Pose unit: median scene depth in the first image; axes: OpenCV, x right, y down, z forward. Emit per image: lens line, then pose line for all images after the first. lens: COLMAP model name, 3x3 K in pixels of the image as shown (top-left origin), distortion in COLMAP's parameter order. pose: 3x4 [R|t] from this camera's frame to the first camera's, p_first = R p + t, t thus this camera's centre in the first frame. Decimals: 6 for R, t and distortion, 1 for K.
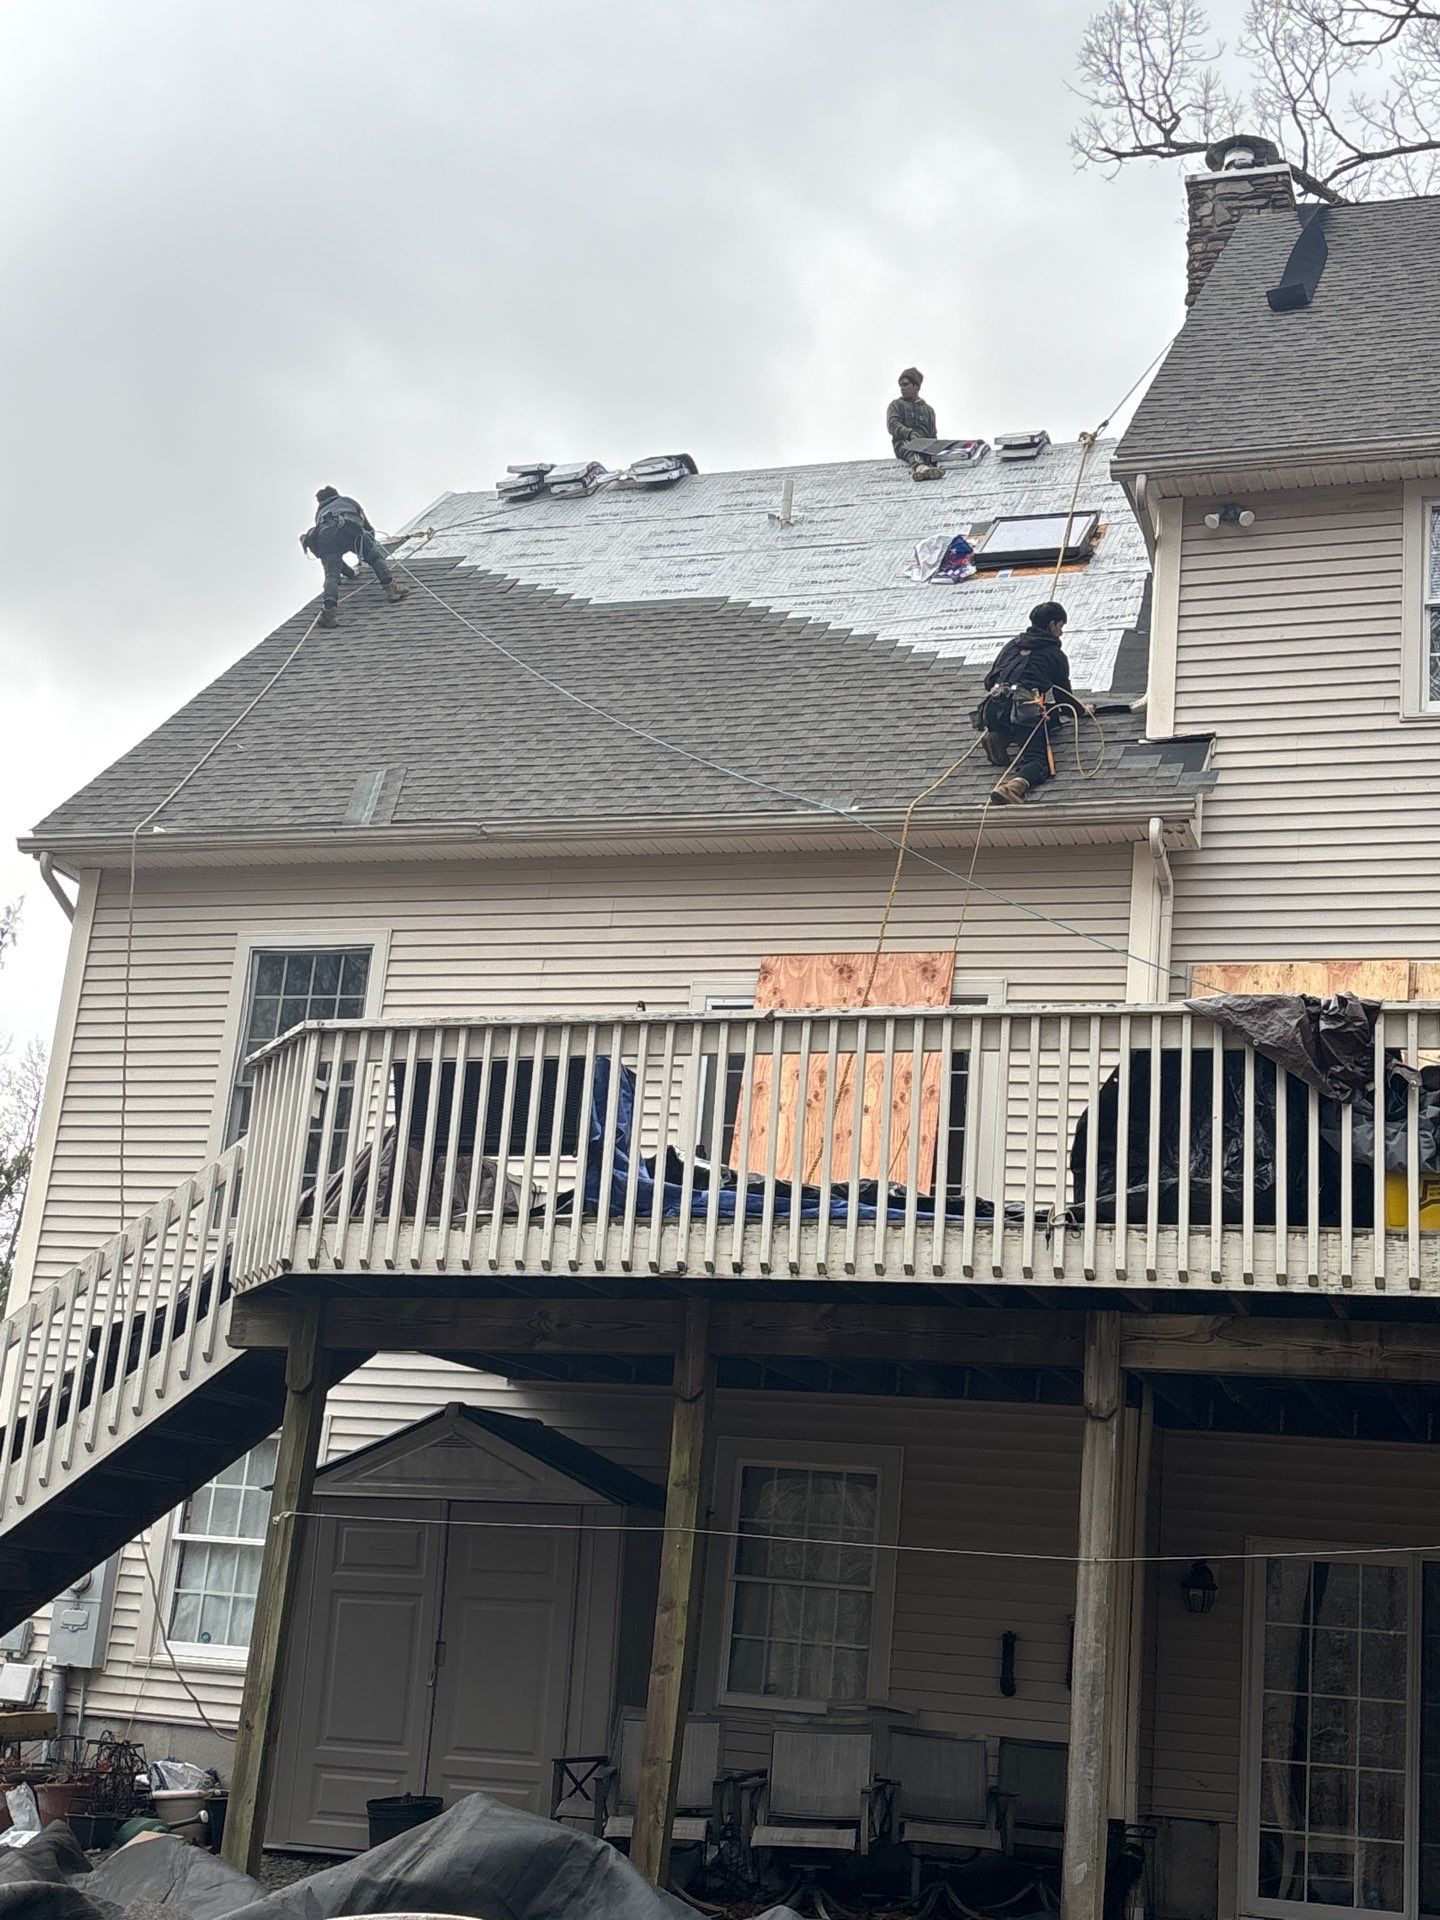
lens RADIAL K [[2541.9, 0, 750.0], [0, 2541.9, 951.1], [0, 0, 1]] dist [0.057009, 0.000000]
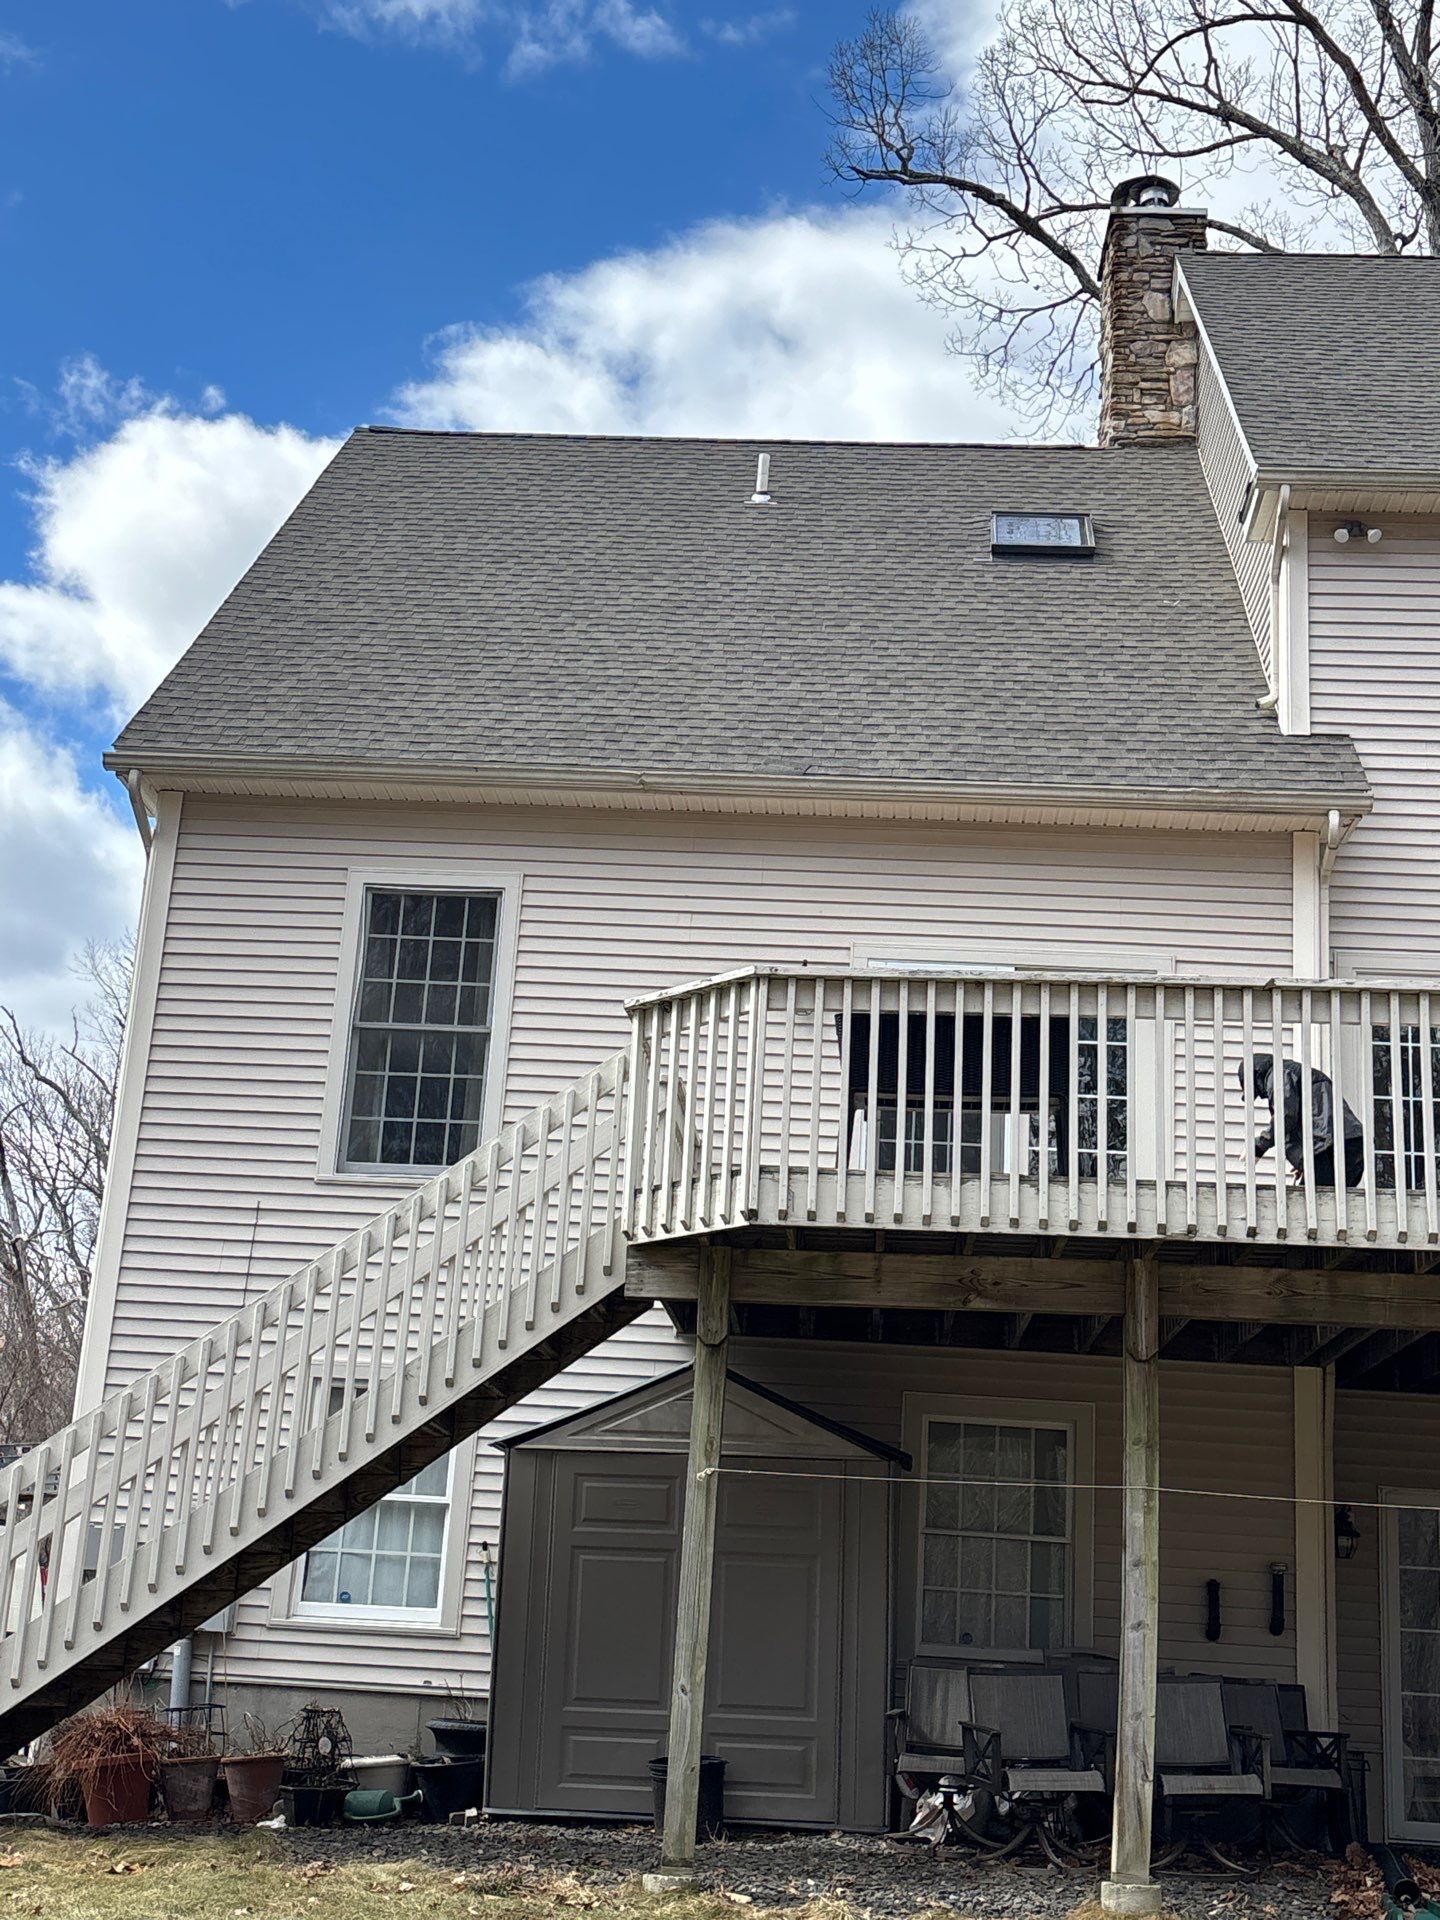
lens RADIAL K [[2424.8, 0, 761.1], [0, 2424.8, 925.5], [0, 0, 1]] dist [0.046839, 0.000000]
pose [[0.965813, 0.051589, 0.254055, -0.315332], [-0.052169, 0.998628, -0.004459, 0.011887], [-0.253937, -0.008947, 0.967179, 0.077462]]
